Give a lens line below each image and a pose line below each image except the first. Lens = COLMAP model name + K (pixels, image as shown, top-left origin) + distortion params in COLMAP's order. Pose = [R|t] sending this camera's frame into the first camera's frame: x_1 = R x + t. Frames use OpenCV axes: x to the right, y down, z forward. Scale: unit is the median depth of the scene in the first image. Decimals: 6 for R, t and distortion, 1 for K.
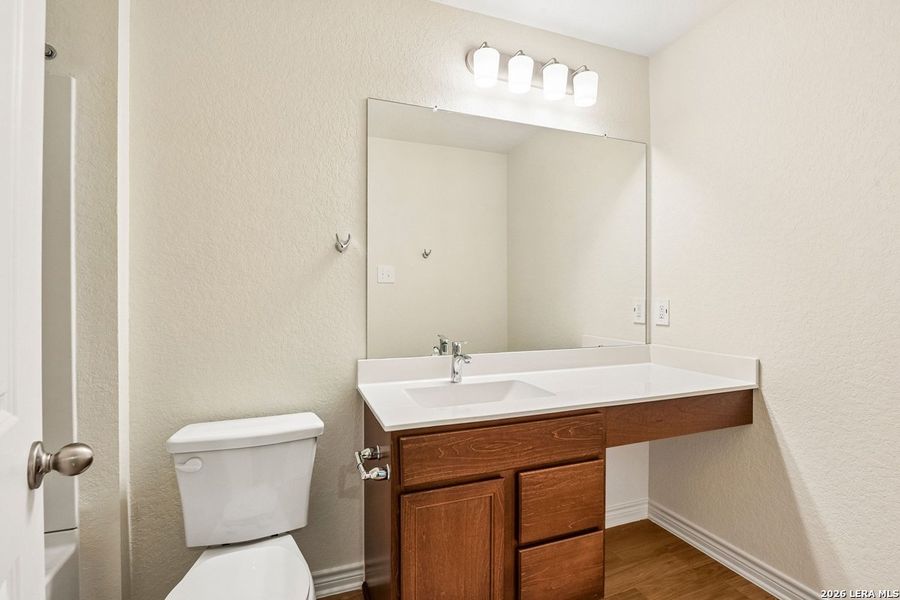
lens RADIAL K [[422.6, 0, 445.4], [0, 422.6, 302.8], [0, 0, 1]] dist [-0.001476, -0.008519]
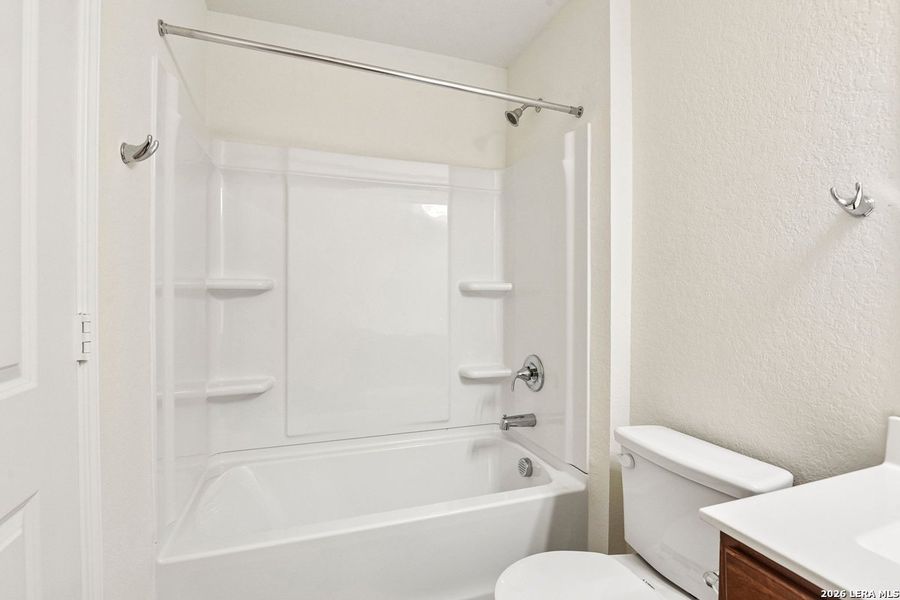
lens RADIAL K [[422.6, 0, 445.4], [0, 422.6, 302.8], [0, 0, 1]] dist [-0.001476, -0.008519]
pose [[-0.019611, 0.023444, -0.999533, 0.365762], [-0.016874, 0.999575, 0.023776, -0.010054], [0.999665, 0.017332, -0.019207, 0.515085]]
